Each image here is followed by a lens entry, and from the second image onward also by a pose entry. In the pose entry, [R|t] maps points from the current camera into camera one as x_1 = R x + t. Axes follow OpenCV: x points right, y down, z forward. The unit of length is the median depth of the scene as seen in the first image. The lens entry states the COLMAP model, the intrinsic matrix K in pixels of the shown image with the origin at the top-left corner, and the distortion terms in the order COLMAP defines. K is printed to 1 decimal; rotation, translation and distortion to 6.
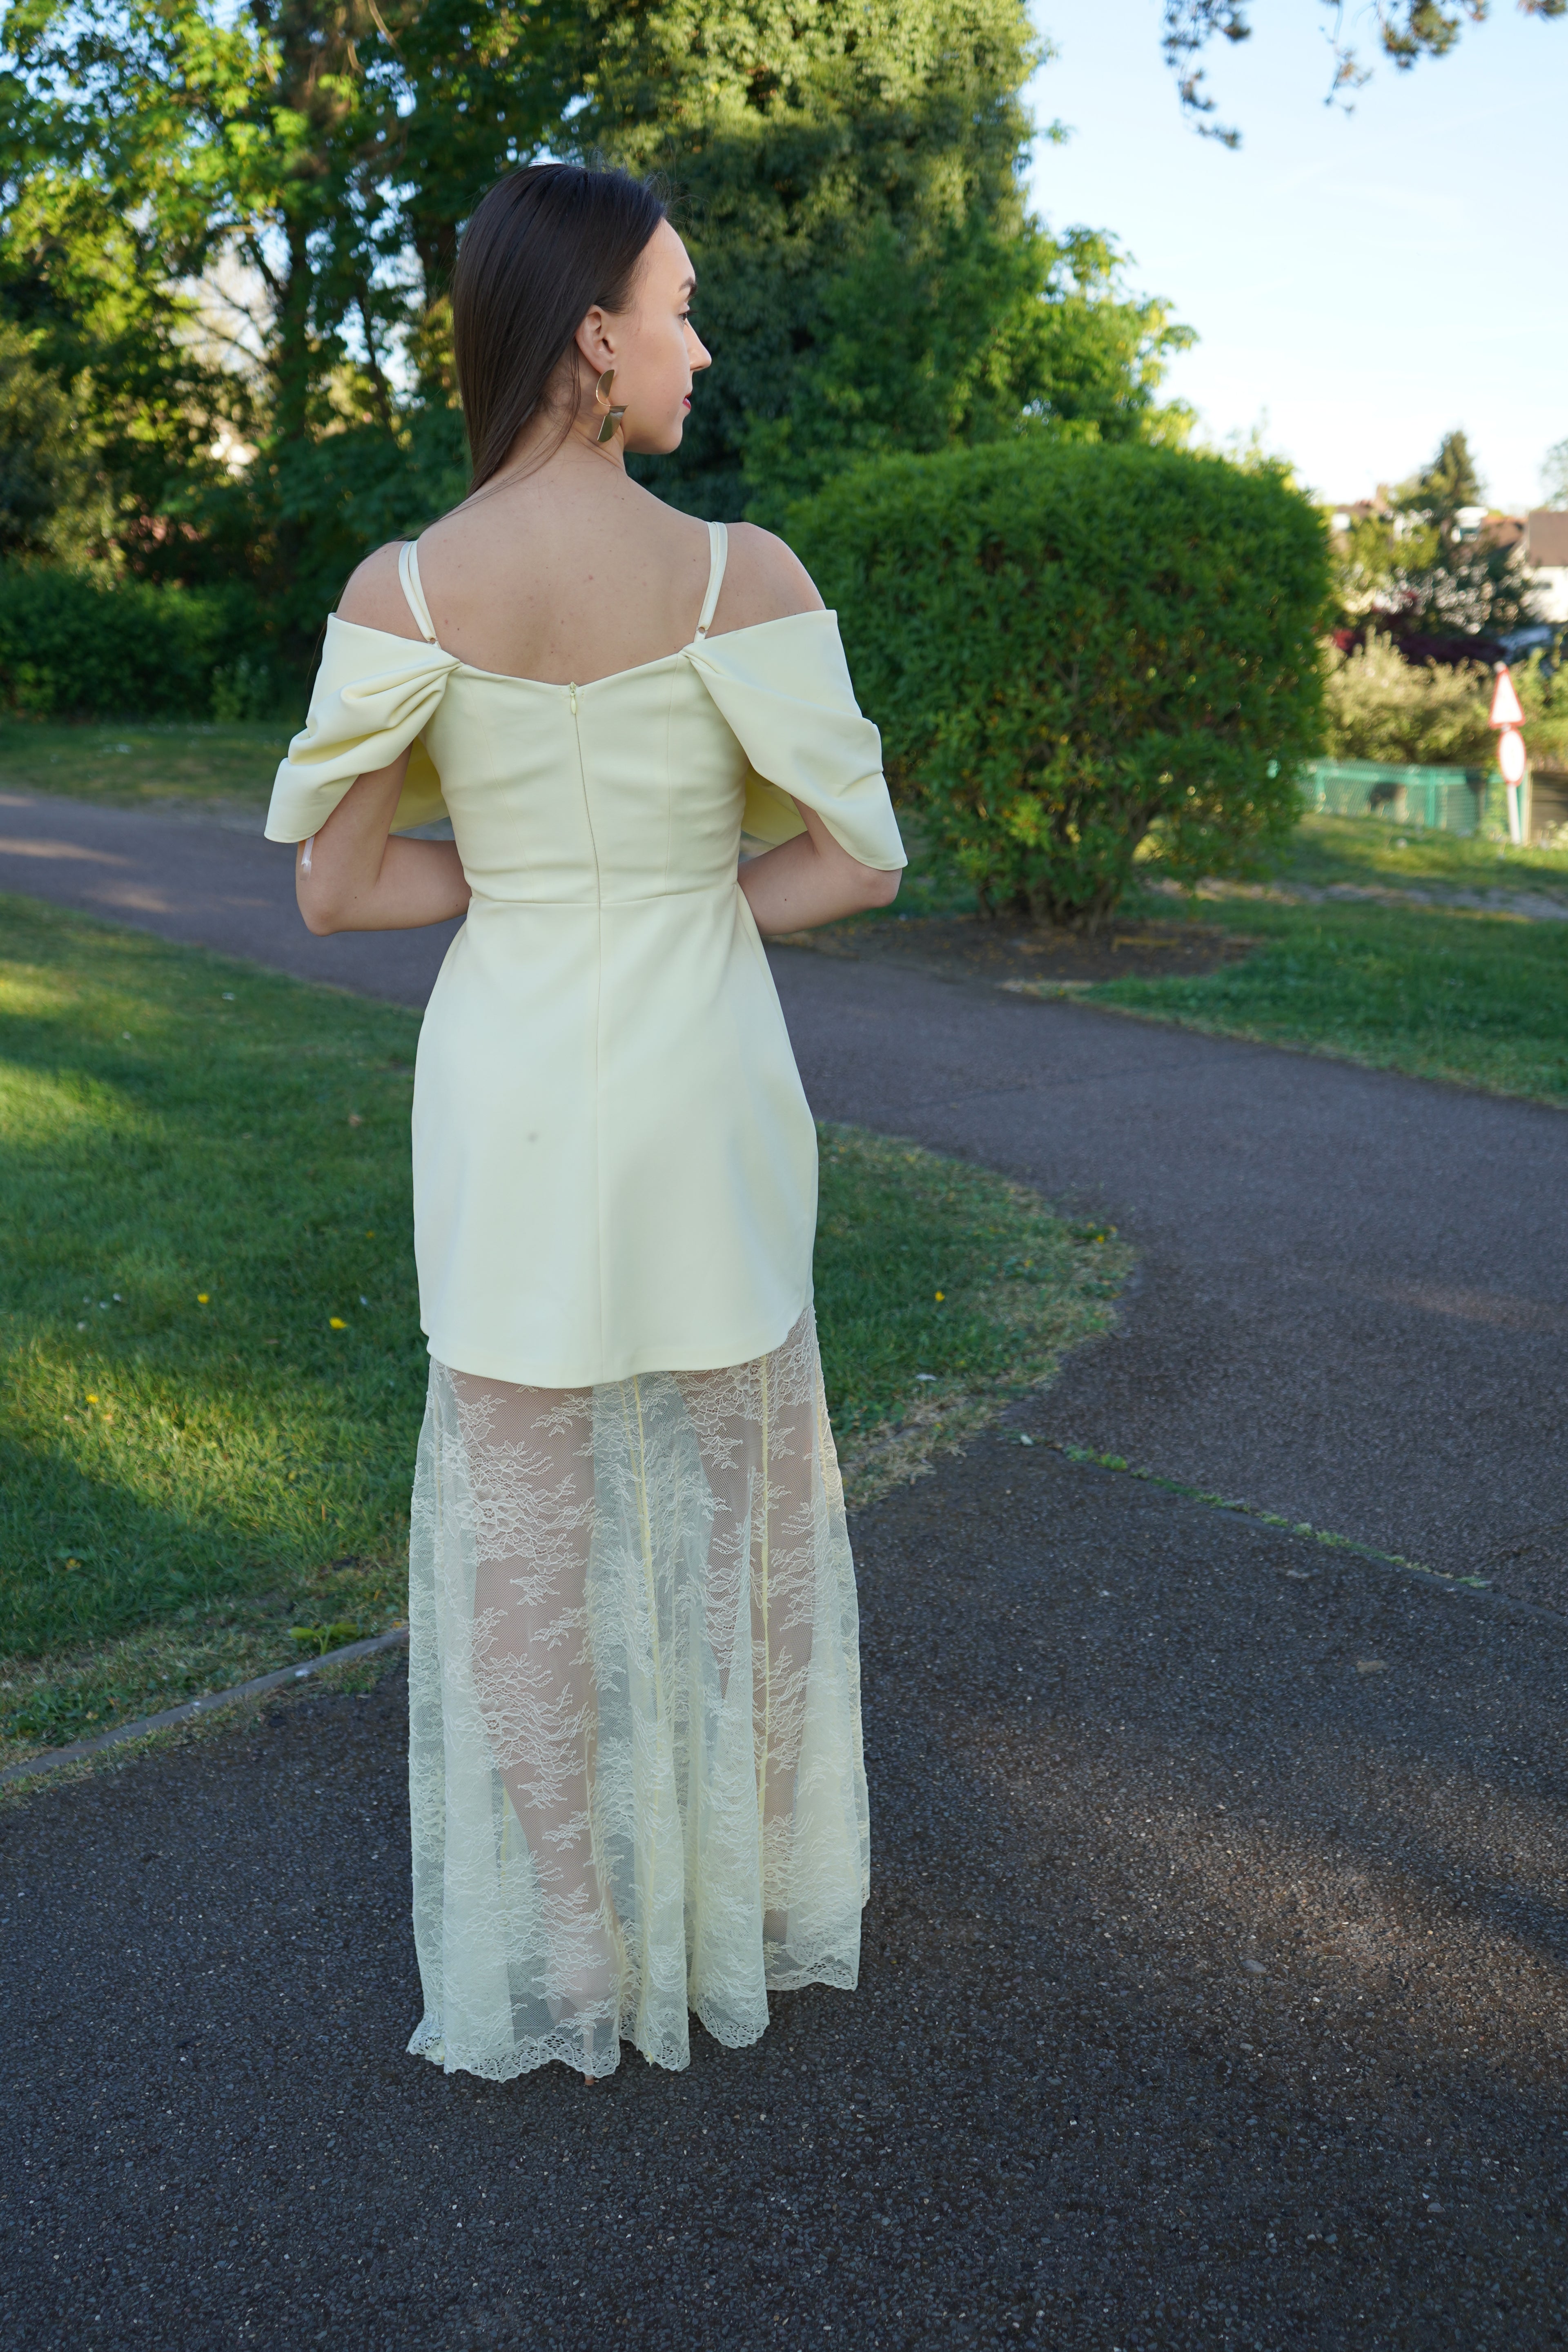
lens RADIAL K [[3340.9, 0, 787.6], [0, 3340.9, 1156.4], [0, 0, 1]] dist [0.066900, -0.163547]
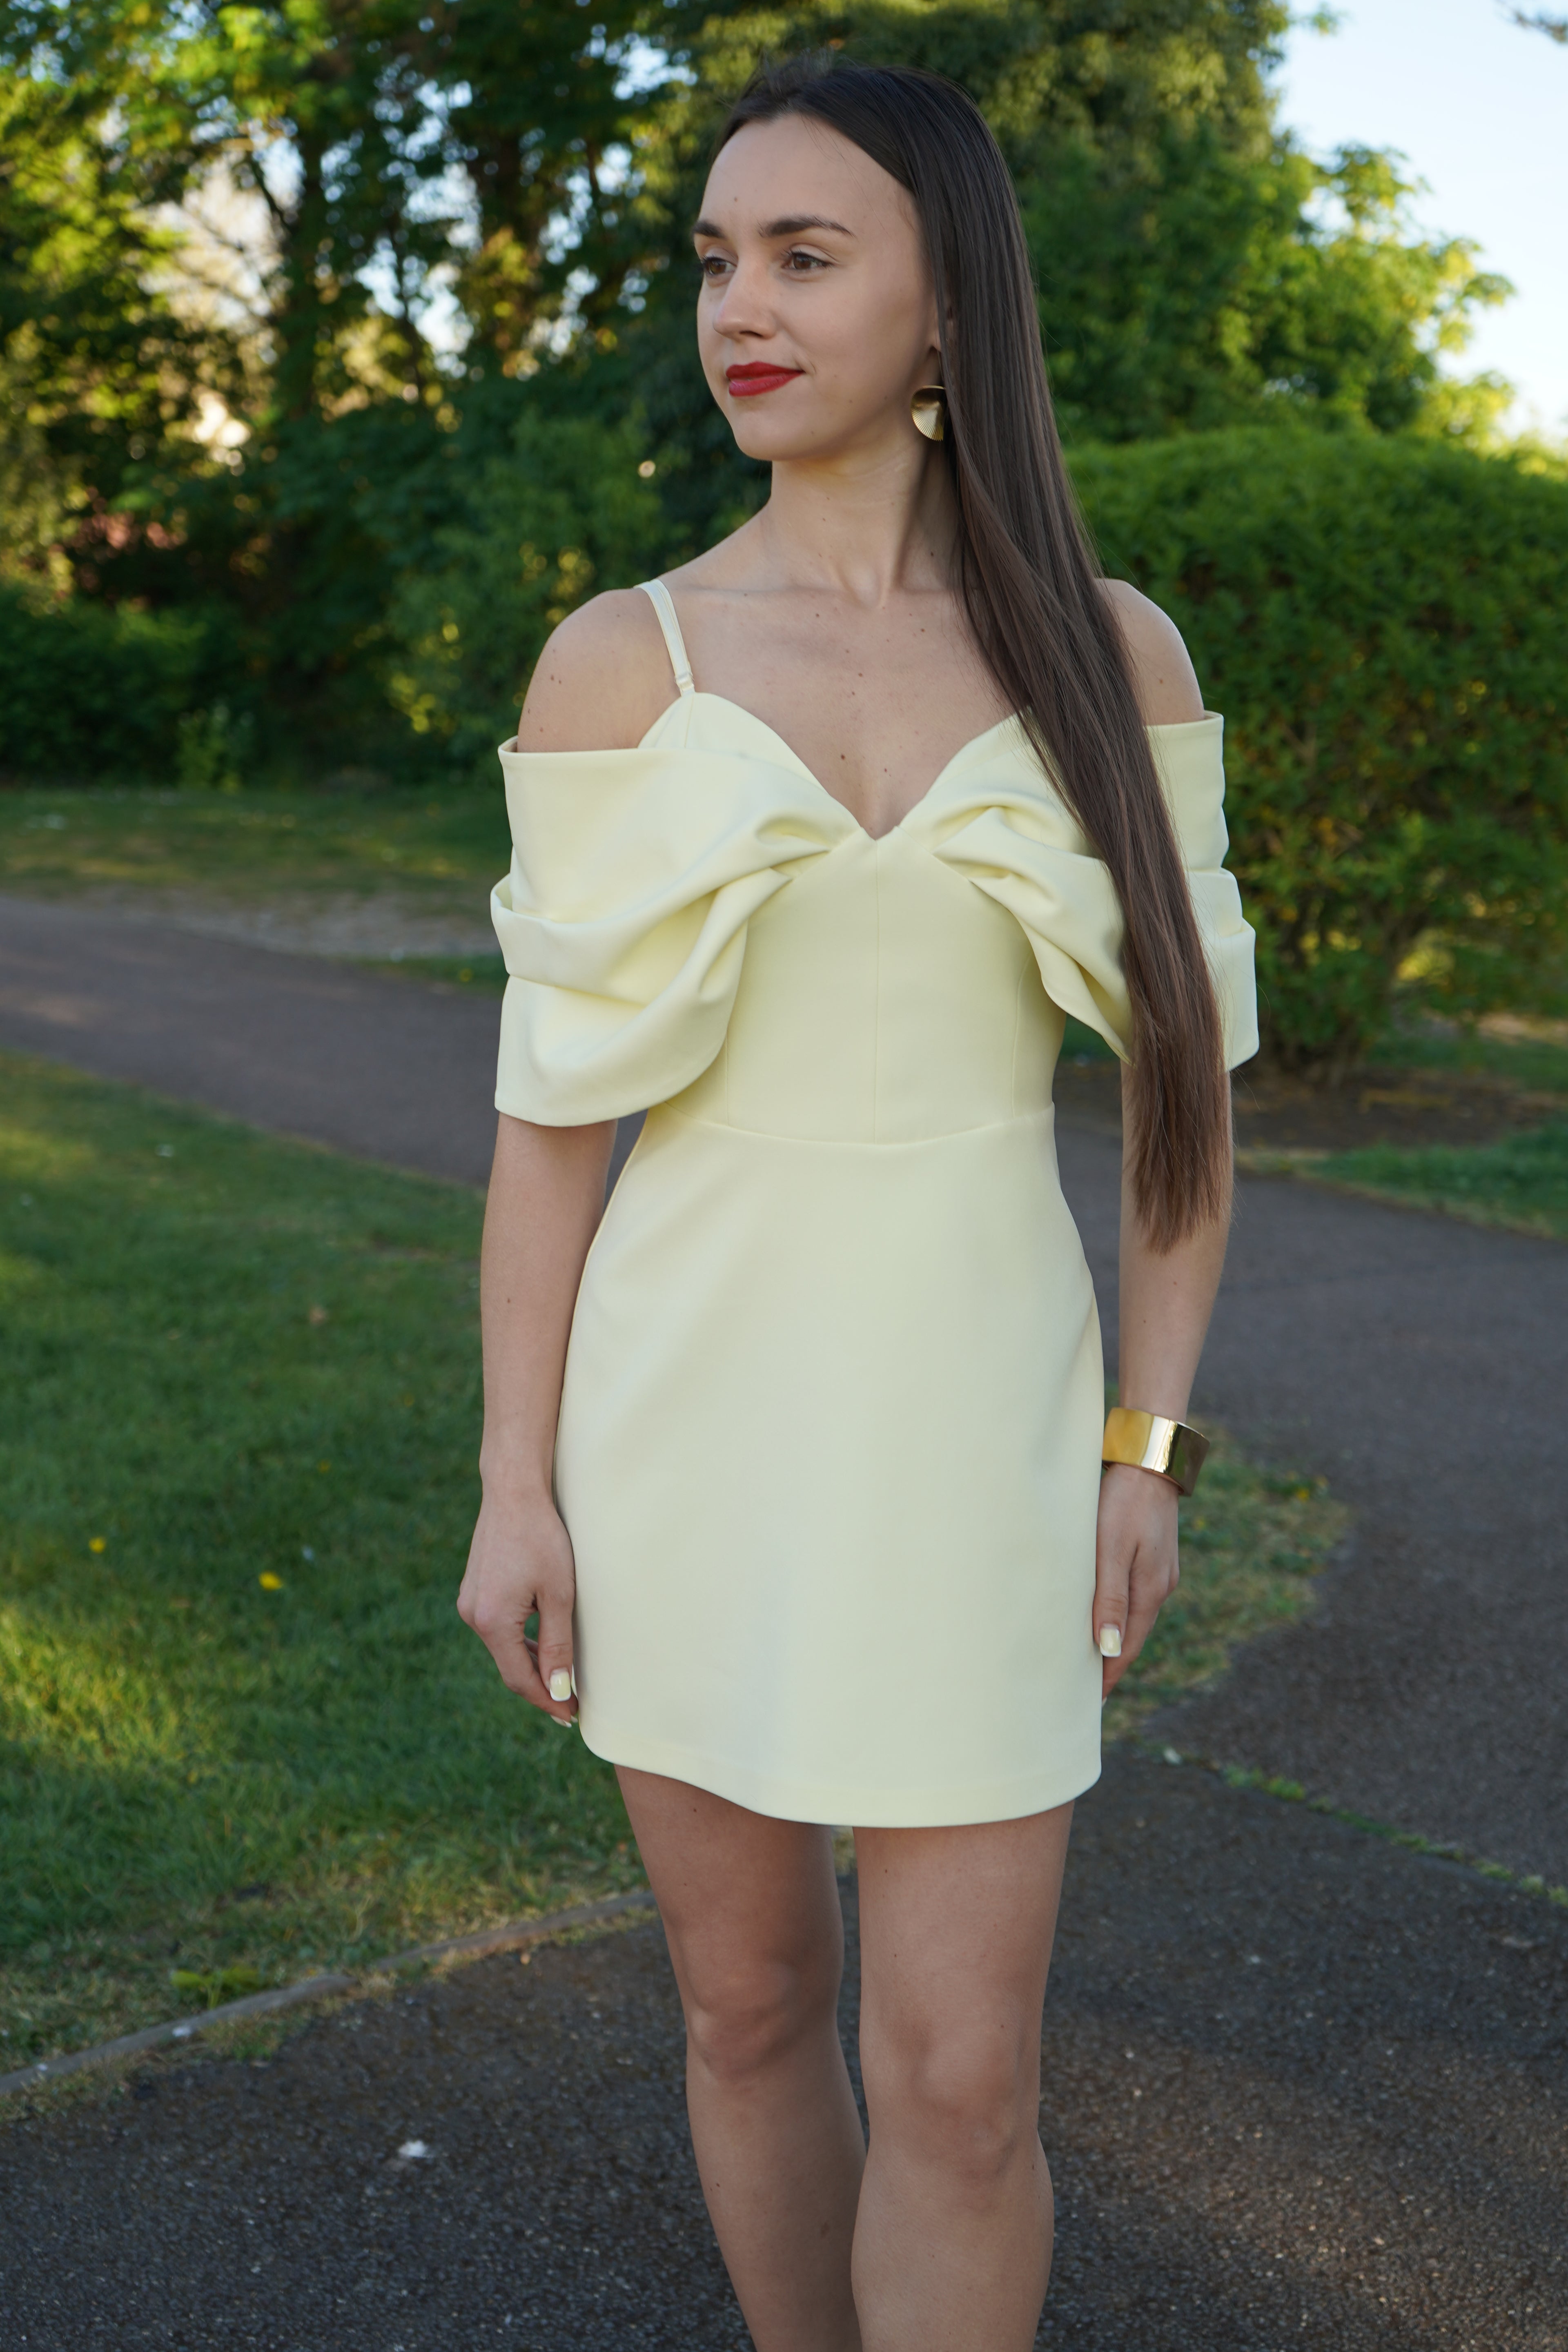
lens RADIAL K [[5071.0, 0, 861.4], [0, 5071.0, 920.5], [0, 0, 1]] dist [0.035607, -0.046863]
pose [[0.997742, 0.014262, -0.065633, 0.067524], [-0.020951, 0.994524, -0.102384, 0.015207], [0.063813, 0.103527, 0.992577, -0.134349]]
